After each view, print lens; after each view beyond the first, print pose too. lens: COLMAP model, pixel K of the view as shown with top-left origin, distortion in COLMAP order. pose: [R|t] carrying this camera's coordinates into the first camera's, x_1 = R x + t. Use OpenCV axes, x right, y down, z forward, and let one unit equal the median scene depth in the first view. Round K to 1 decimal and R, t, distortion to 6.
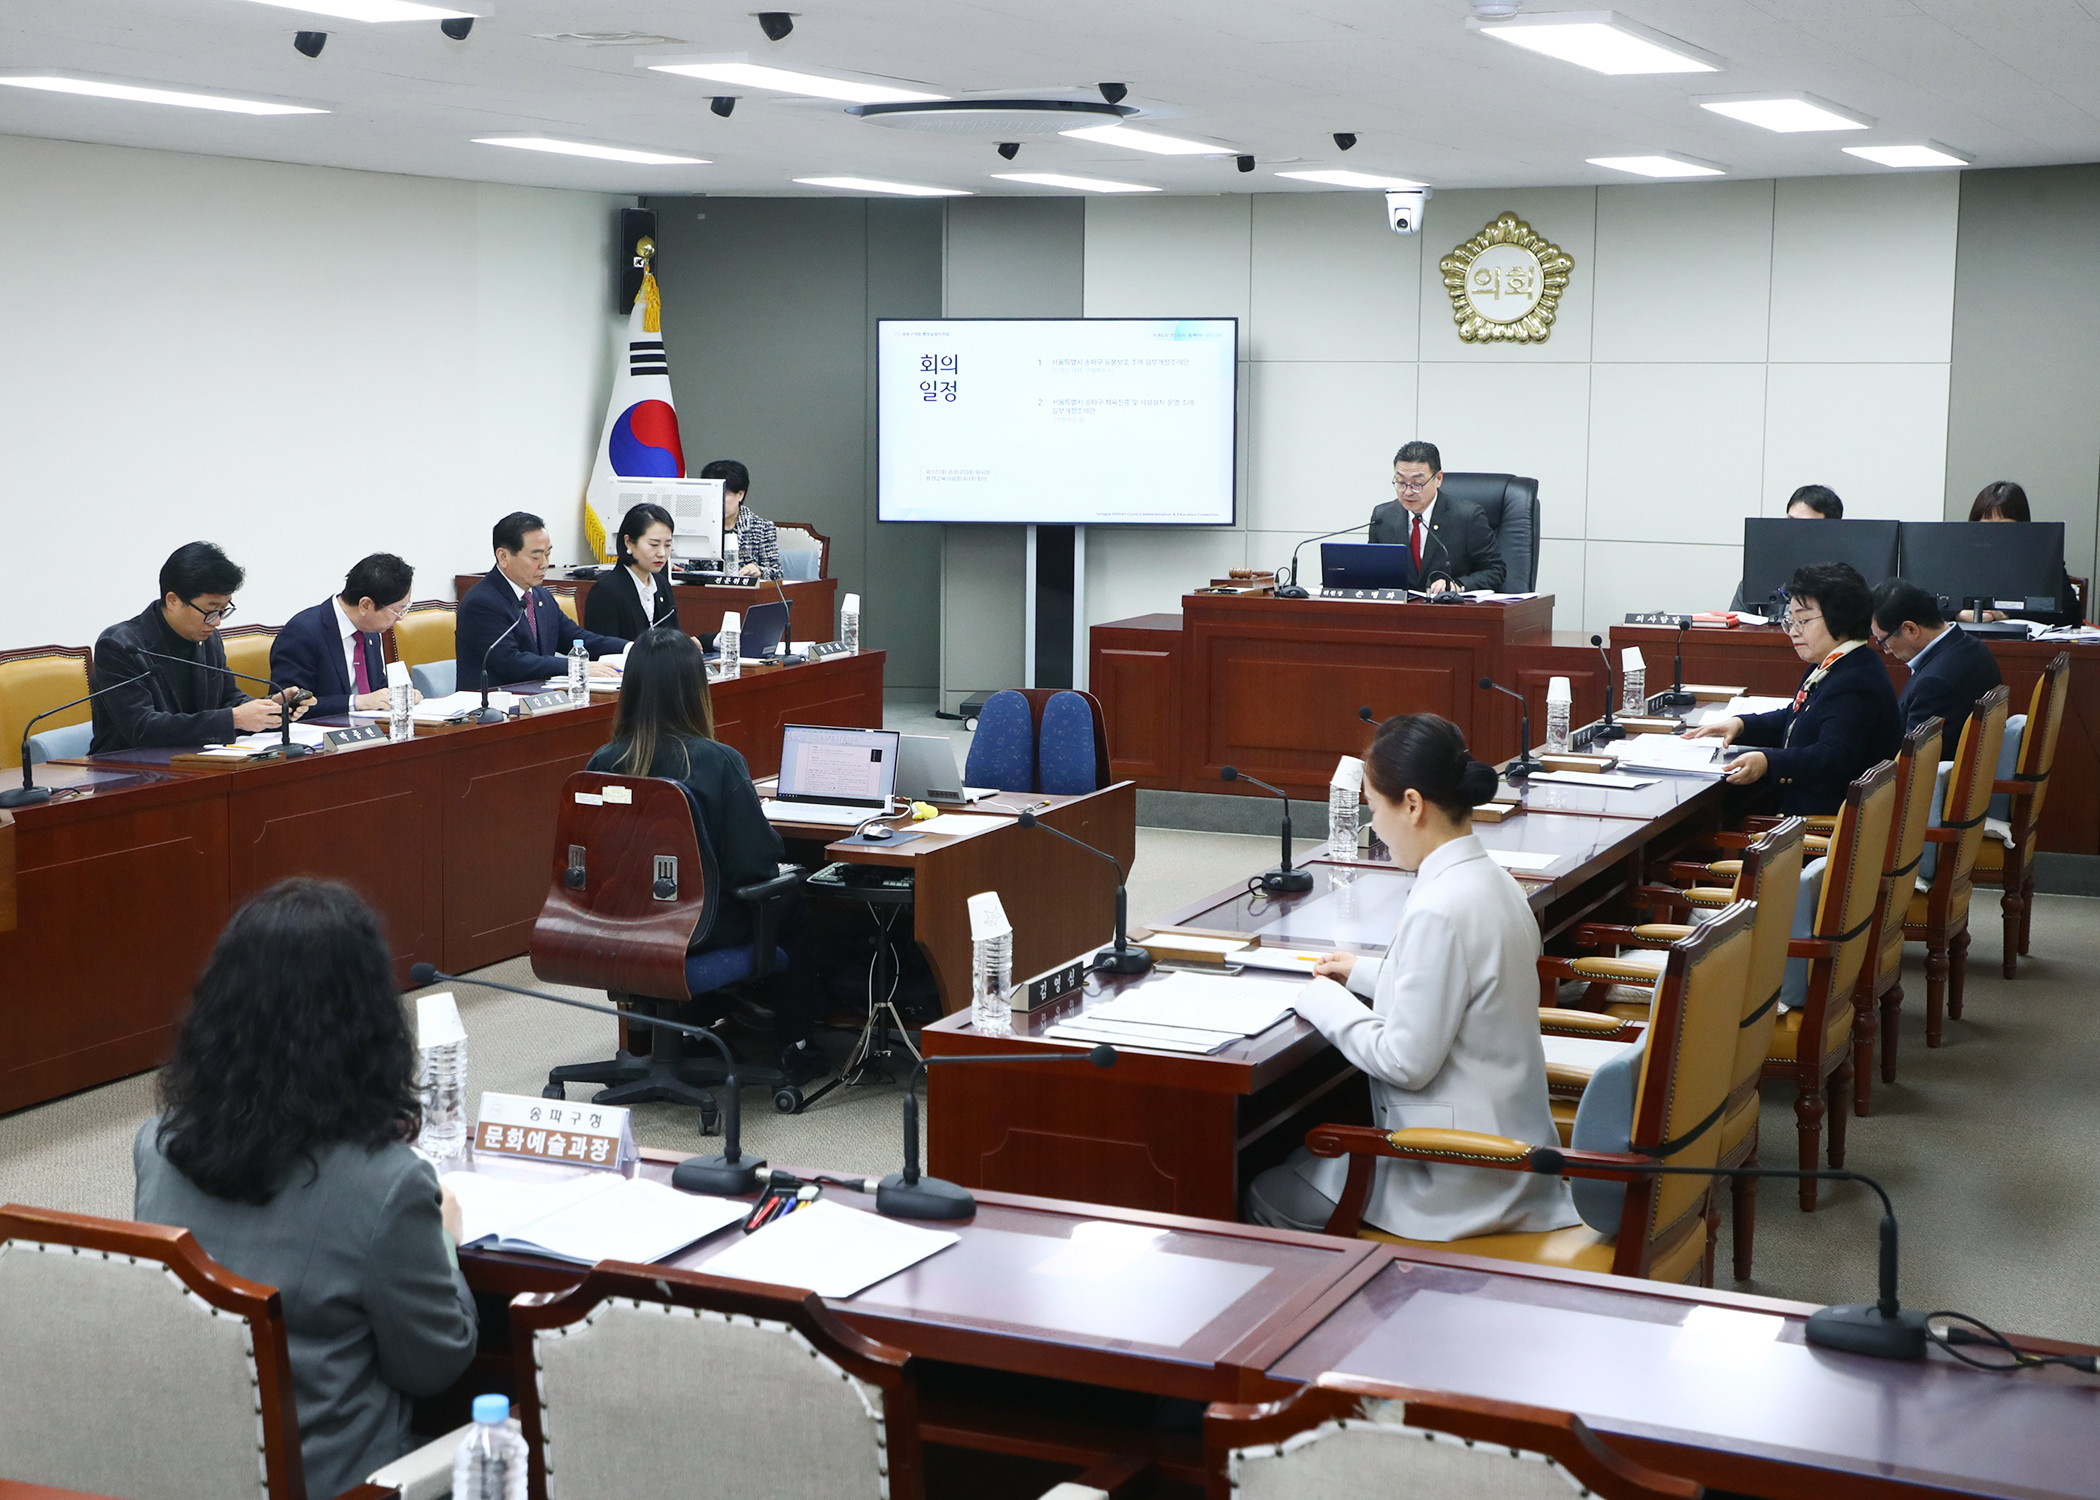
lens RADIAL K [[3129.0, 0, 1034.1], [0, 3129.0, 746.1], [0, 0, 1]] dist [0.187794, 0.031991]
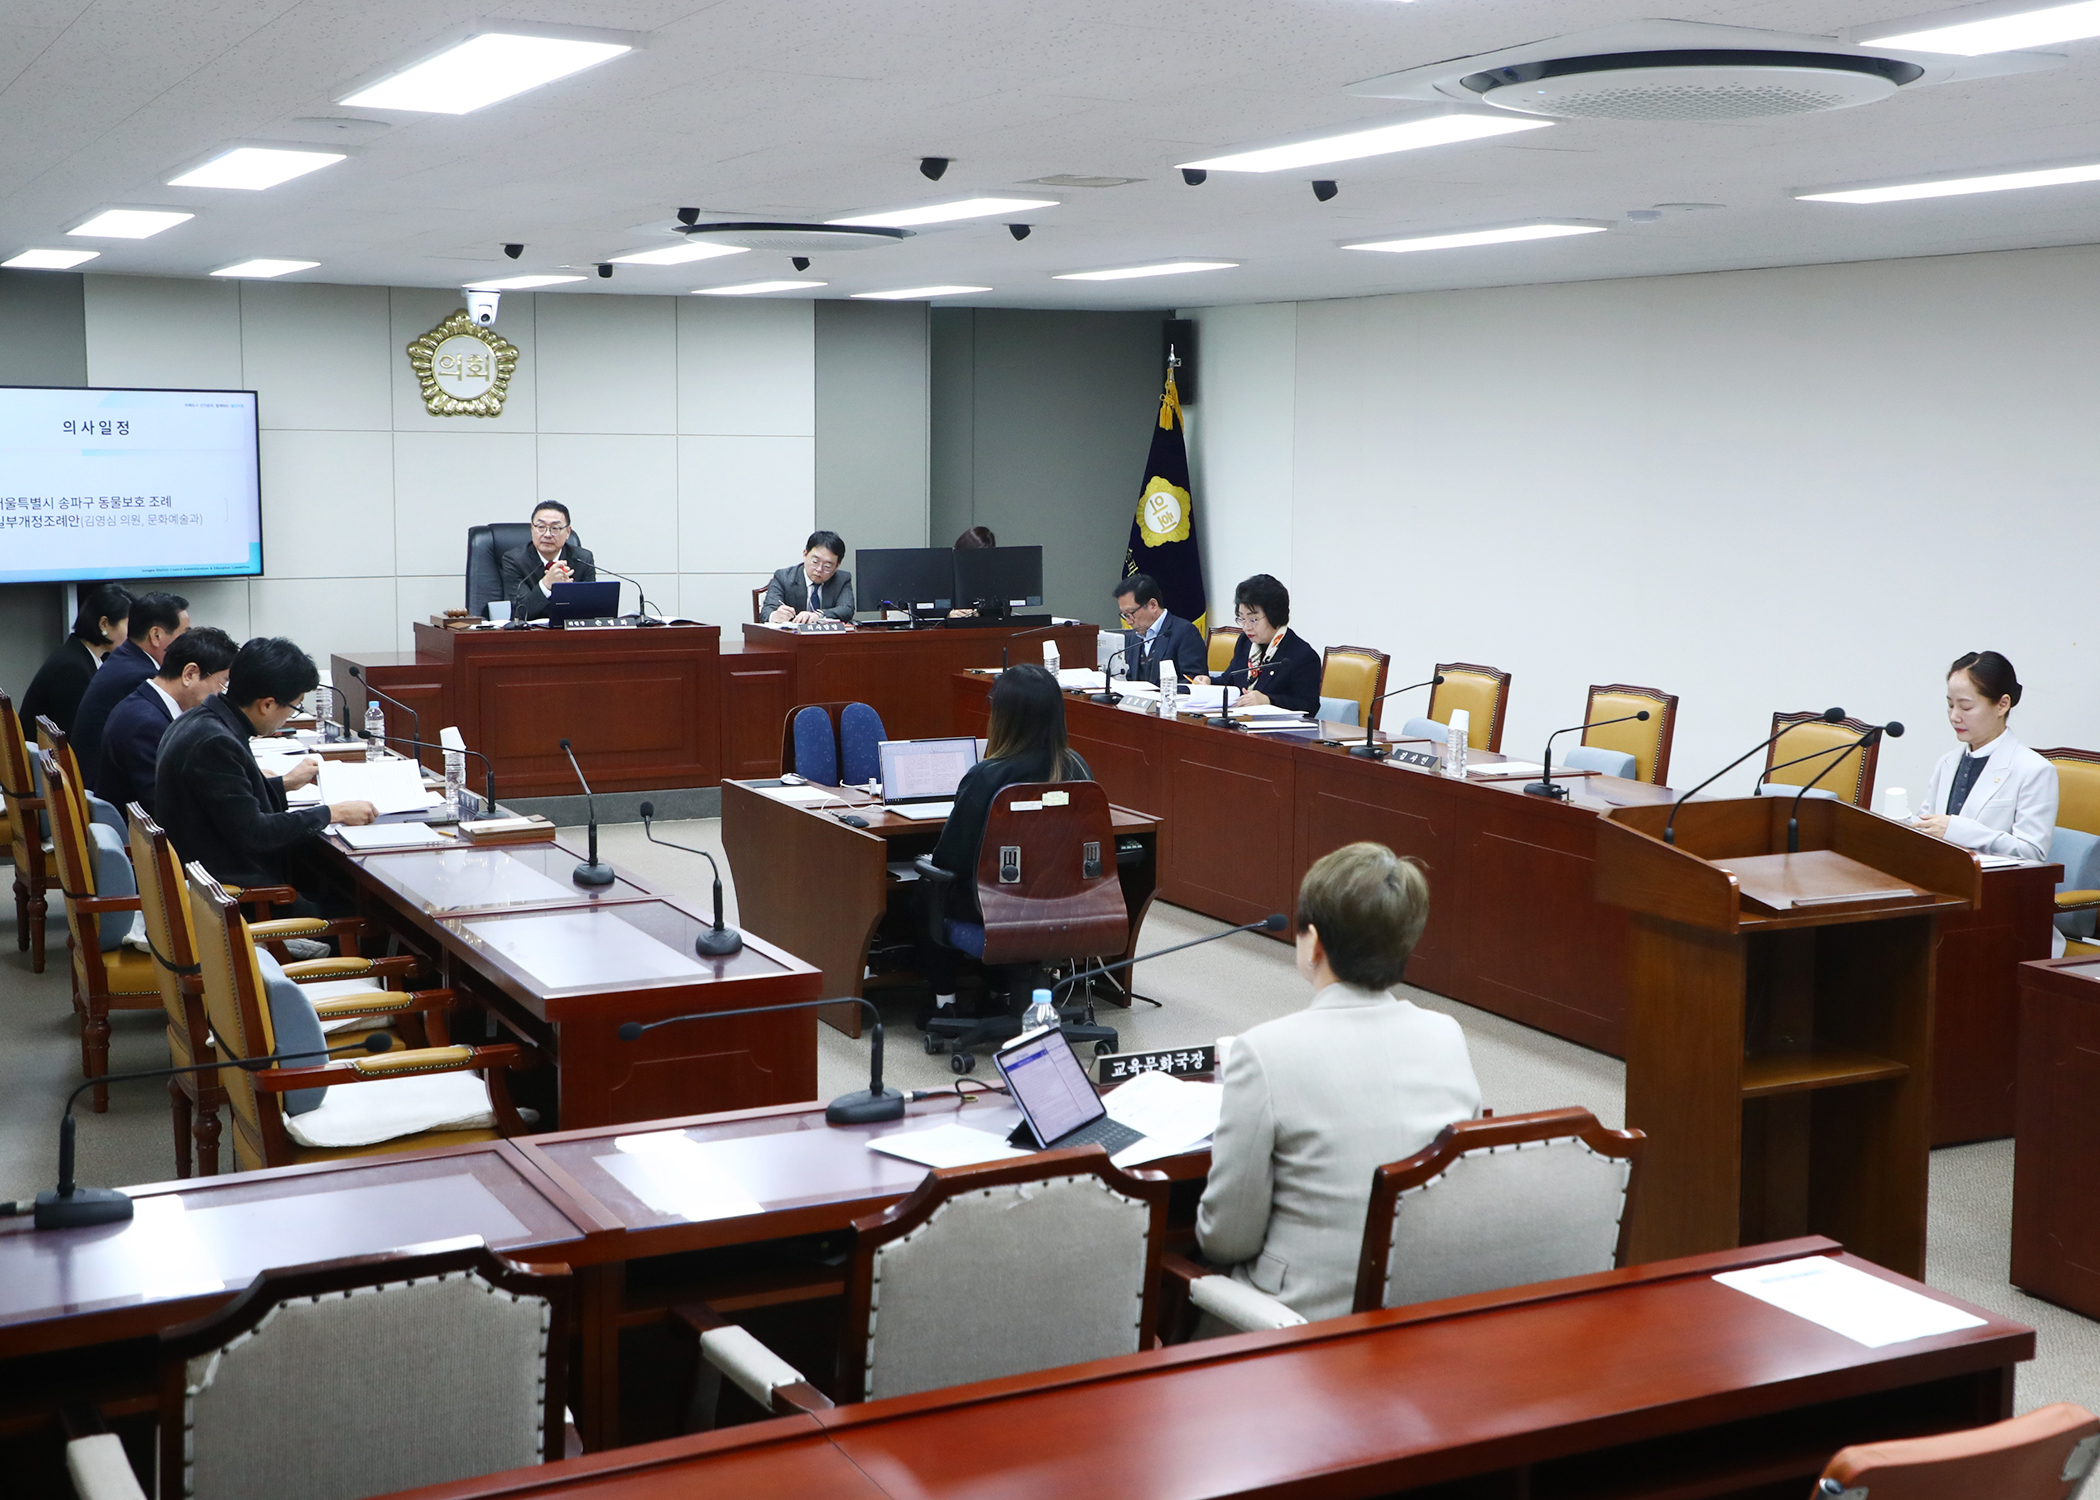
lens RADIAL K [[2410.8, 0, 1049.3], [0, 2410.8, 1079.3], [0, 0, 1]] dist [-0.001948, 0.060848]
pose [[0.620594, -0.204512, 0.756993, -0.750259], [0.090674, 0.977630, 0.189784, -0.049182], [-0.778872, -0.049139, 0.625255, 0.326083]]
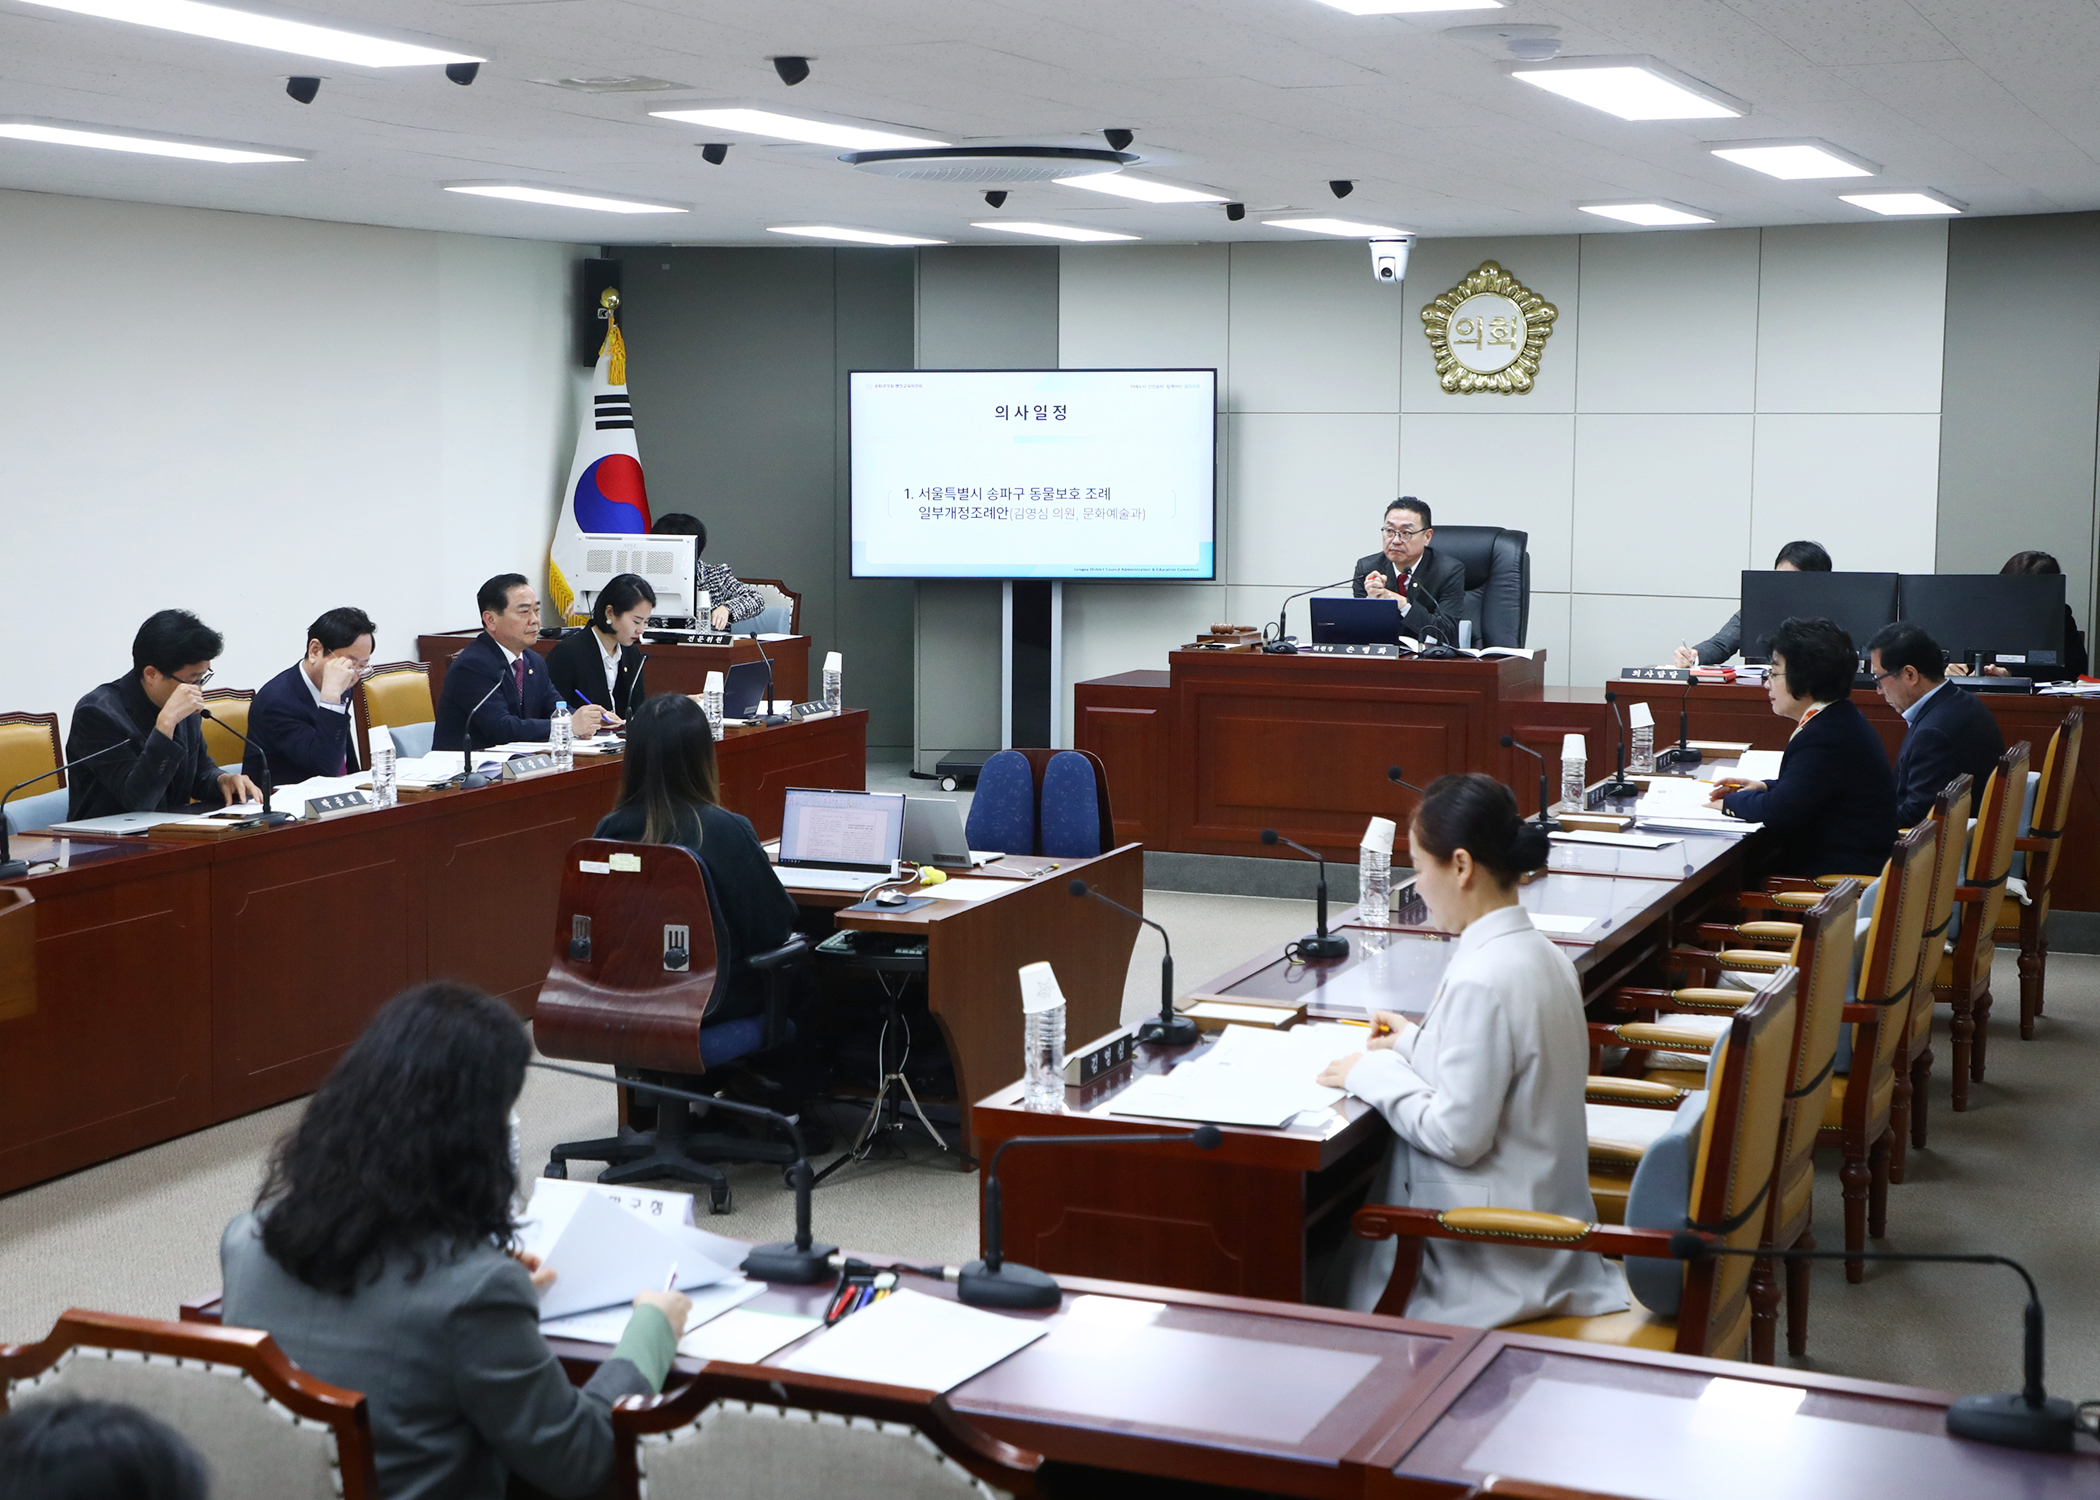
lens RADIAL K [[3177.5, 0, 1050.0], [0, 3177.5, 750.0], [0, 0, 1]] dist [0.222333, -0.005827]
pose [[0.999602, -0.006203, 0.027521, -0.023922], [0.006658, 0.999842, -0.016472, -0.001732], [-0.027415, 0.016649, 0.999485, 0.010965]]
